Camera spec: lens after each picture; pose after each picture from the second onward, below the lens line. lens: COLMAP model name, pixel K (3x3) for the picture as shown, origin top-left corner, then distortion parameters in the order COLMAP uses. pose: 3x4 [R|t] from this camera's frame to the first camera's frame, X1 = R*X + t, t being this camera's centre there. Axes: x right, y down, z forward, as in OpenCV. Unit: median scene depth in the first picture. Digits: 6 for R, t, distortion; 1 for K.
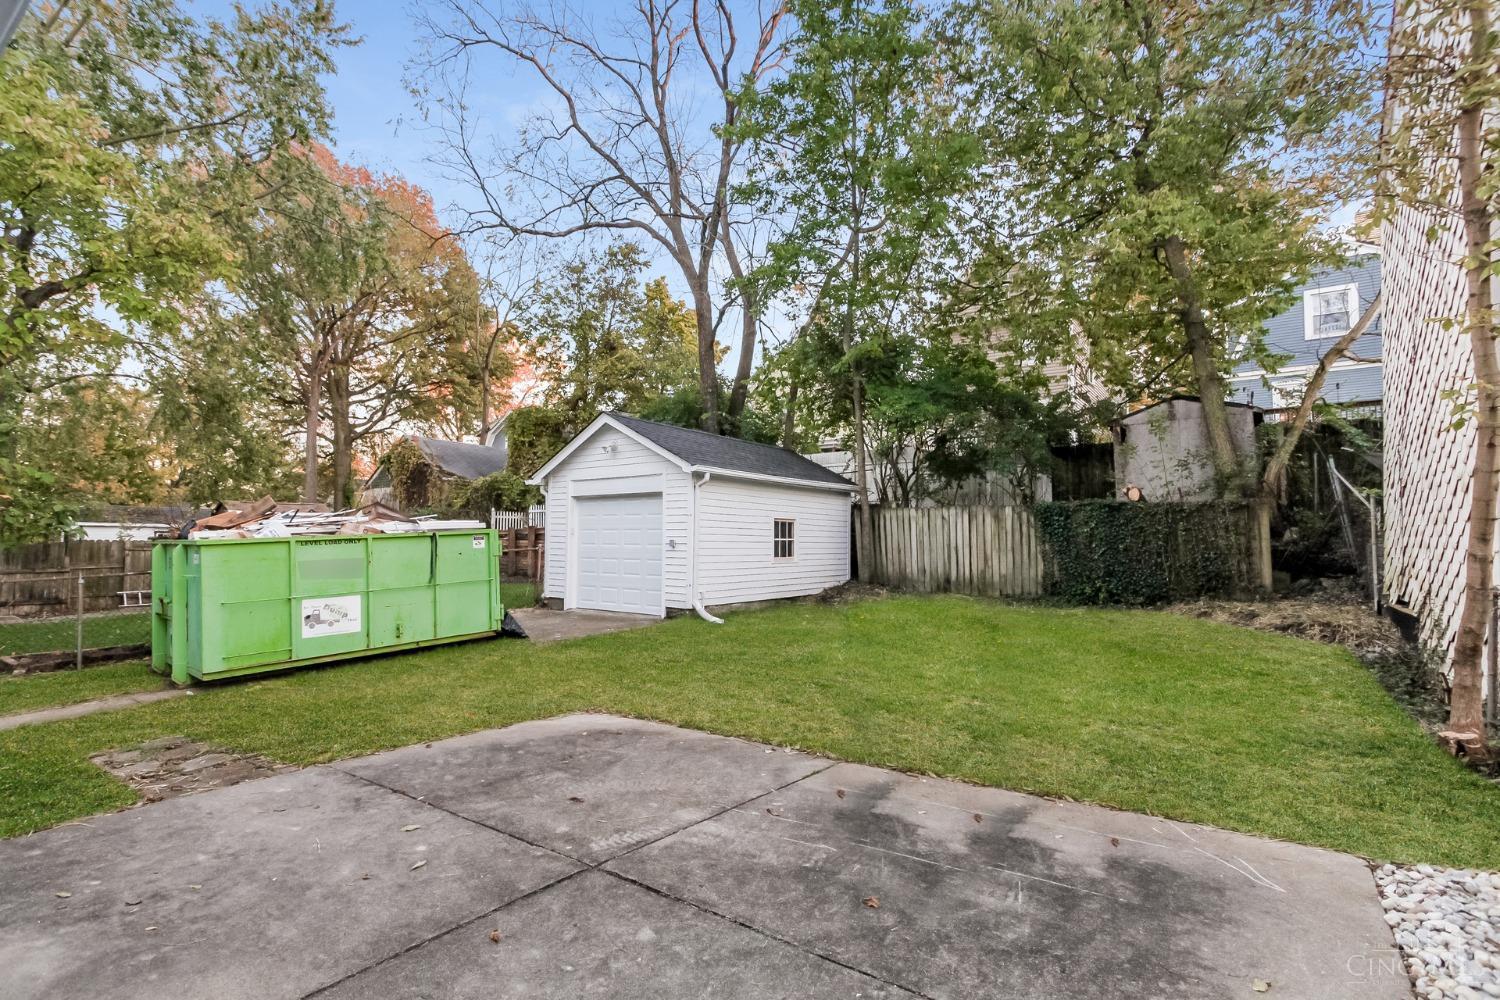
lens RADIAL K [[708.9, 0, 748.4], [0, 708.9, 541.8], [0, 0, 1]] dist [0.000850, 0.000191]
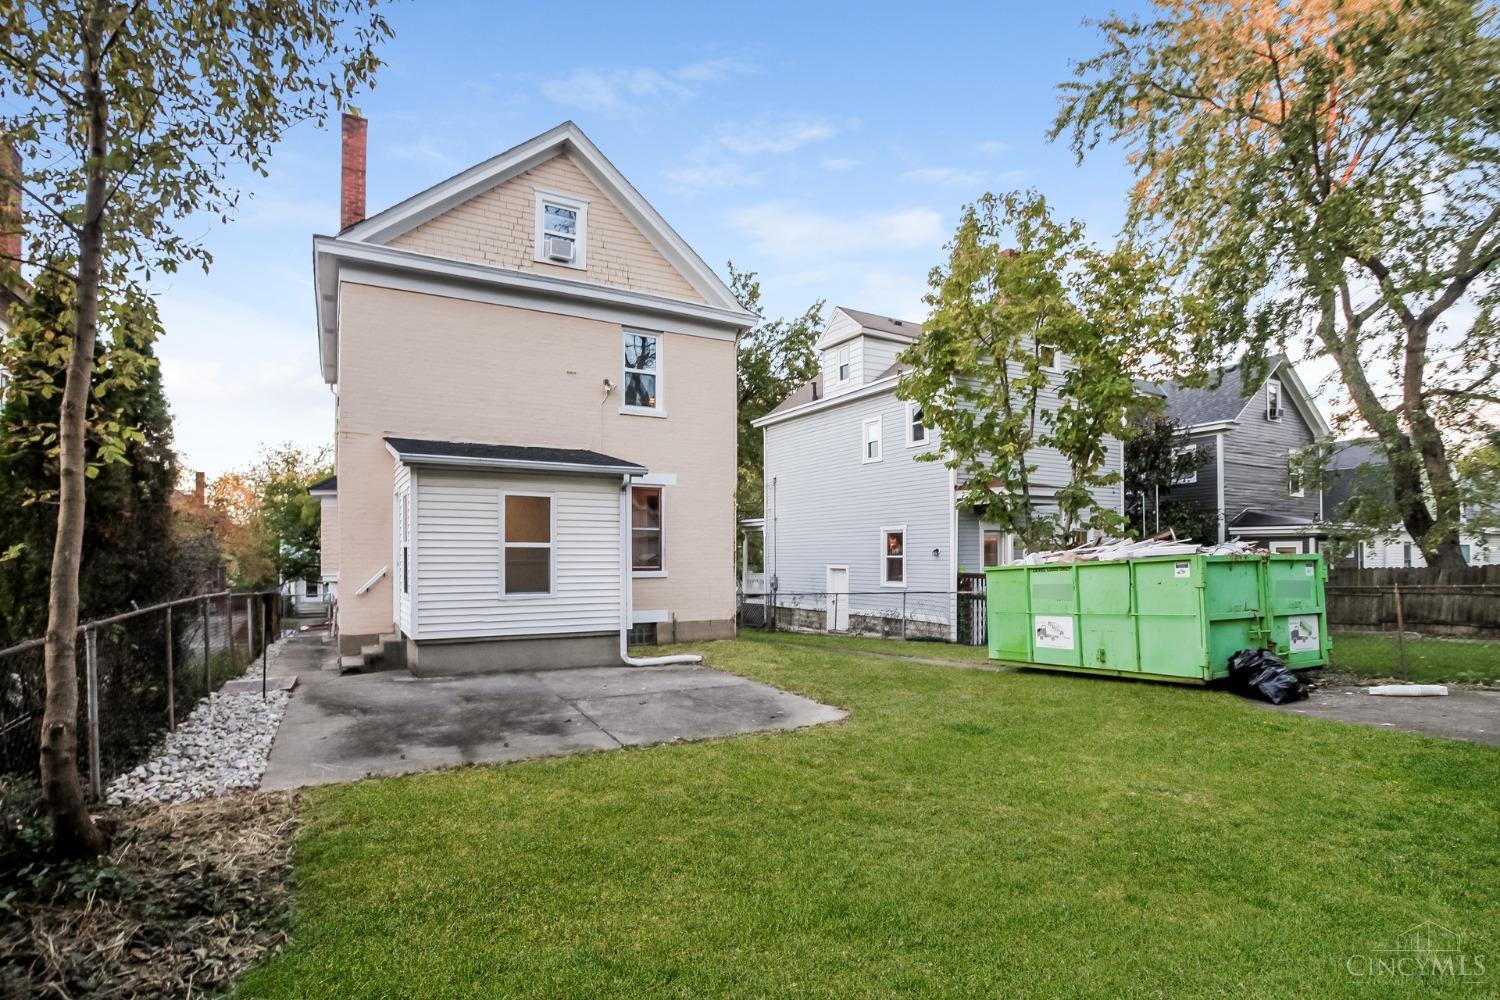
lens RADIAL K [[746.7, 0, 748.8], [0, 746.7, 566.2], [0, 0, 1]] dist [-0.000557, -0.000084]
pose [[-0.421077, 0.003929, -0.907016, 0.784500], [0.009020, 0.999959, 0.000144, -0.010047], [0.906980, -0.008121, -0.421095, 1.101236]]
